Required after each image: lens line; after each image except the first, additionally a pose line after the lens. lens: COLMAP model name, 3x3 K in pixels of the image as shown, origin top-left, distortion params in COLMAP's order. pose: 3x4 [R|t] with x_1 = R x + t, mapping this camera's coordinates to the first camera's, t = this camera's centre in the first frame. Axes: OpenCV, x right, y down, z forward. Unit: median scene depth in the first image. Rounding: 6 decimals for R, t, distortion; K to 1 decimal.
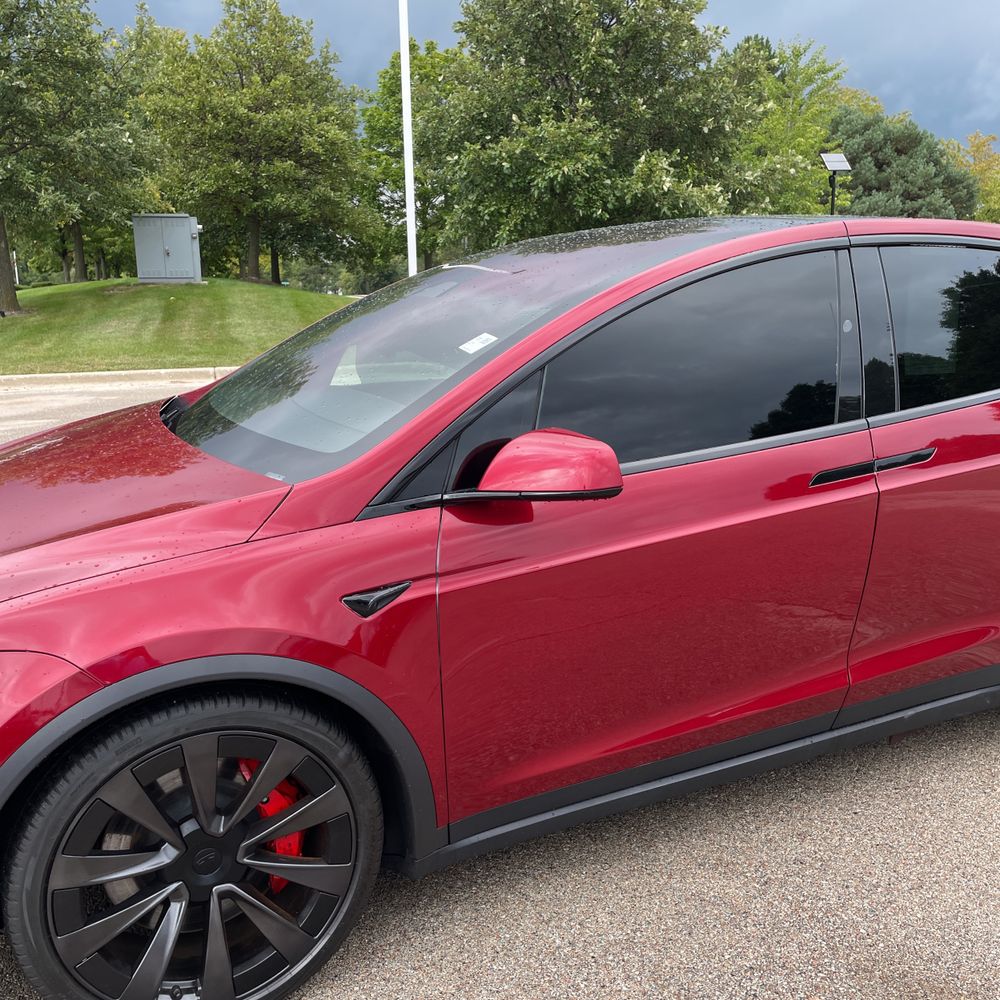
lens RADIAL K [[988.2, 0, 502.6], [0, 988.2, 477.9], [0, 0, 1]] dist [0.108971, -0.134790]
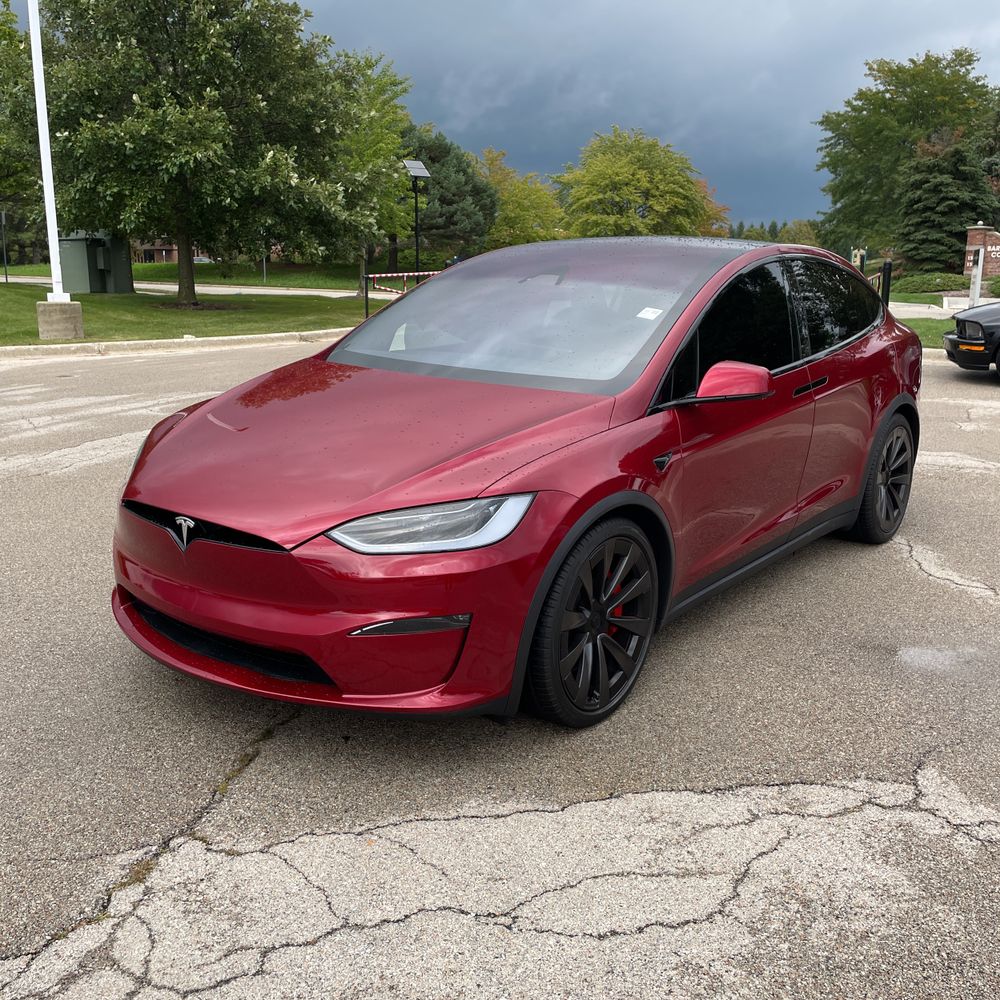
lens RADIAL K [[988.2, 0, 502.6], [0, 988.2, 477.9], [0, 0, 1]] dist [0.108971, -0.134790]
pose [[0.894307, -0.066453, 0.442491, -0.123989], [0.061927, 0.997775, 0.024685, 0.009558], [-0.443147, 0.005326, 0.896433, -0.046670]]
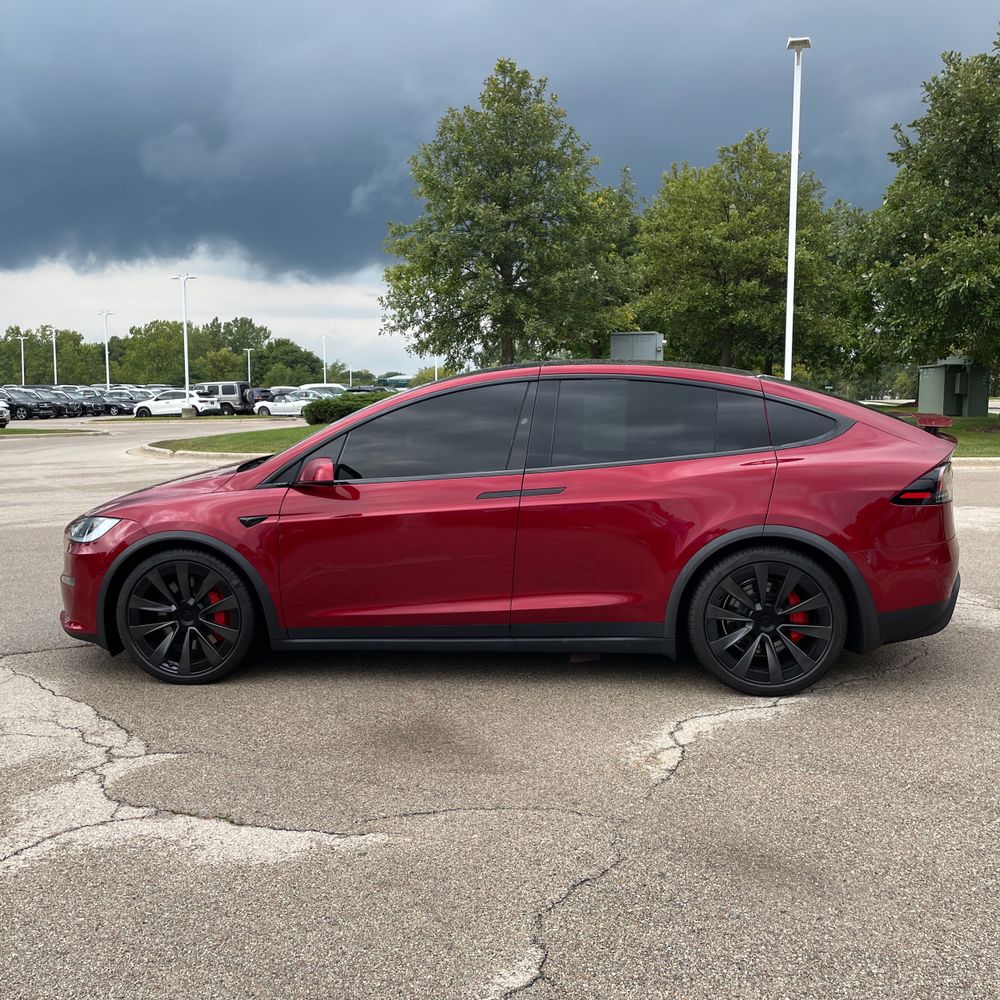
lens RADIAL K [[988.2, 0, 502.6], [0, 988.2, 477.9], [0, 0, 1]] dist [0.108971, -0.134790]
pose [[0.856404, 0.059233, -0.512898, 0.181071], [-0.111211, 0.991242, -0.071217, 0.013479], [0.504187, 0.118030, 0.855491, -0.087837]]
